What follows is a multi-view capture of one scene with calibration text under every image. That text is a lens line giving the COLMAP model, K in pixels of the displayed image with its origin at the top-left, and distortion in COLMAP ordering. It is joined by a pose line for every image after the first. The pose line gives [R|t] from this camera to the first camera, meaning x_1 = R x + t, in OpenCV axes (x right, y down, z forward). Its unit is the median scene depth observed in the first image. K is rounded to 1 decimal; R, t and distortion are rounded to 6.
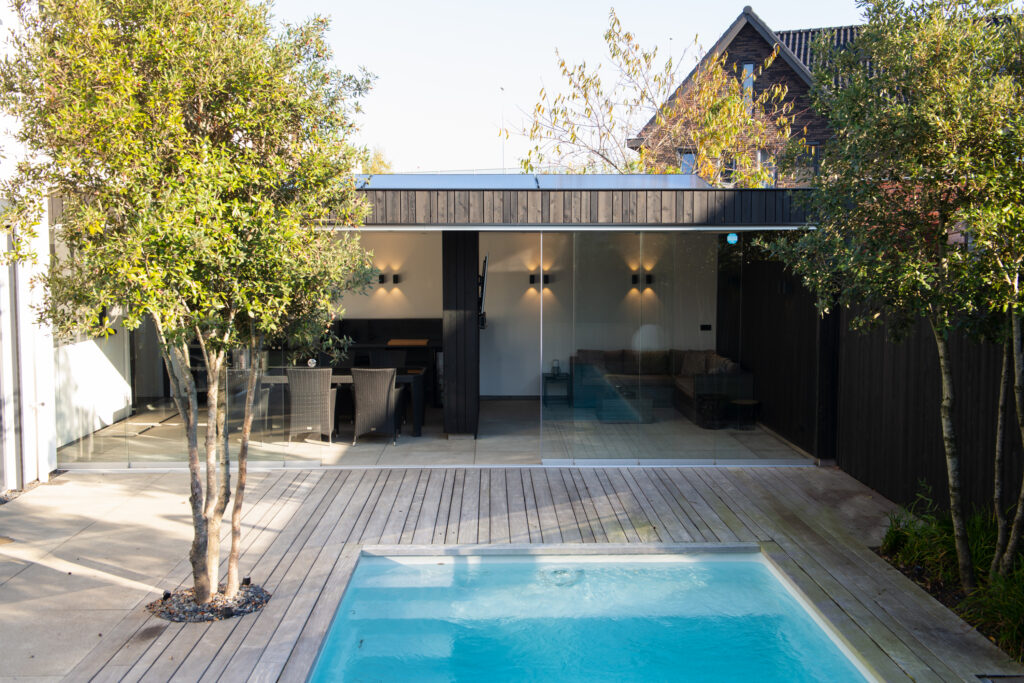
lens RADIAL K [[1050.1, 0, 512.0], [0, 1050.1, 341.5], [0, 0, 1]] dist [0.040200, 0.014702]
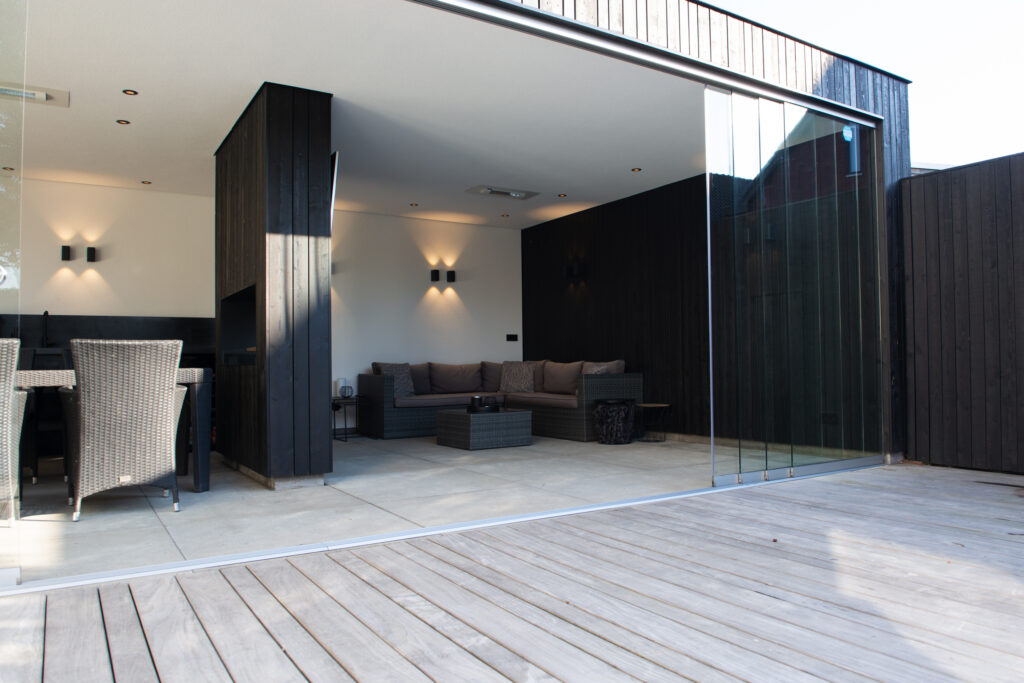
lens RADIAL K [[730.2, 0, 528.8], [0, 730.2, 352.9], [0, 0, 1]] dist [-0.048999, -0.001396]
pose [[0.849139, -0.000345, 0.528169, -0.167318], [0.055823, 0.994457, -0.089098, 0.076272], [-0.525211, 0.105141, 0.844452, 0.734116]]
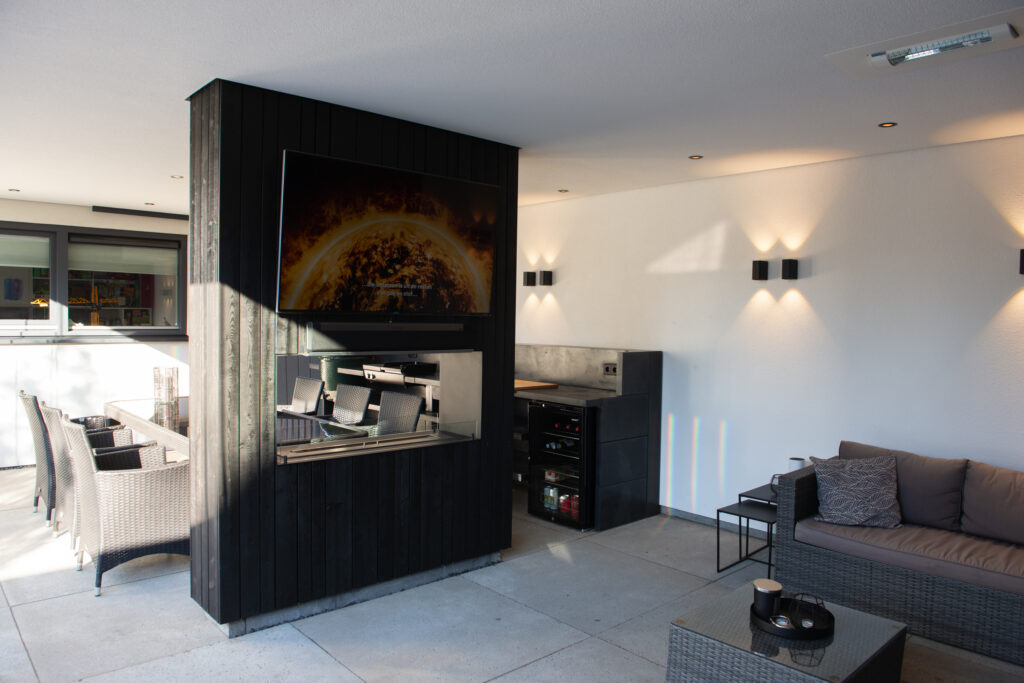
lens RADIAL K [[711.8, 0, 512.9], [0, 711.8, 343.5], [0, 0, 1]] dist [-0.052996, 0.001363]
pose [[0.656830, 0.039596, -0.752998, 0.259889], [-0.080130, 0.996631, -0.017489, -0.021108], [0.749769, 0.071825, 0.657790, 1.057403]]
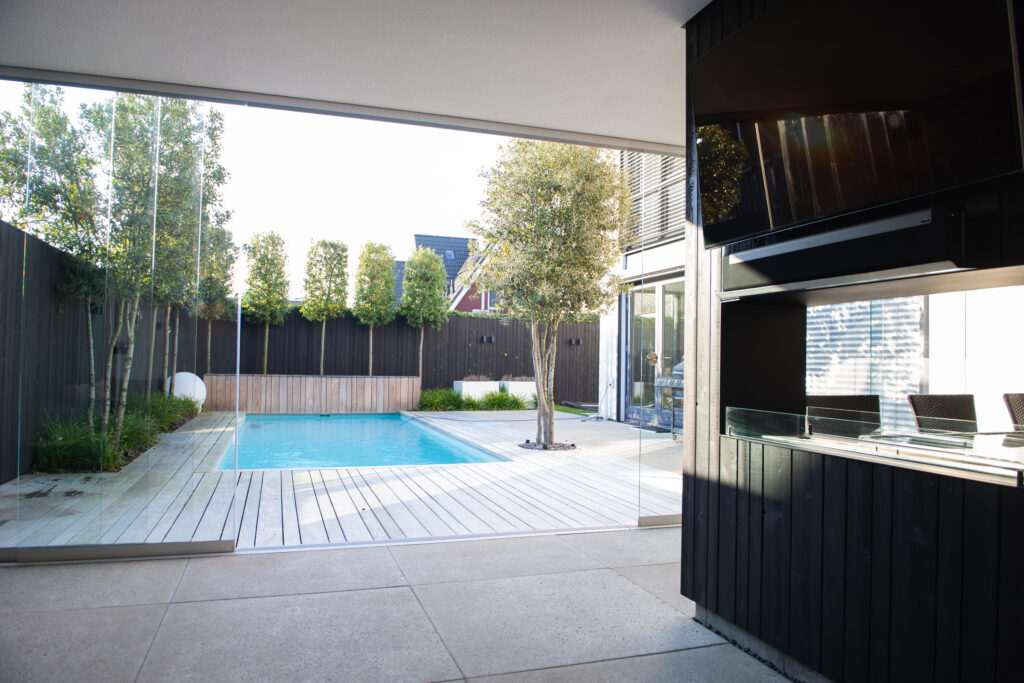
lens RADIAL K [[700.1, 0, 511.8], [0, 700.1, 343.7], [0, 0, 1]] dist [-0.046367, -0.001029]
pose [[-0.953935, -0.020903, -0.299283, 0.109440], [-0.038681, 0.997813, 0.053601, -0.009127], [0.297508, 0.062709, -0.952658, 1.403319]]
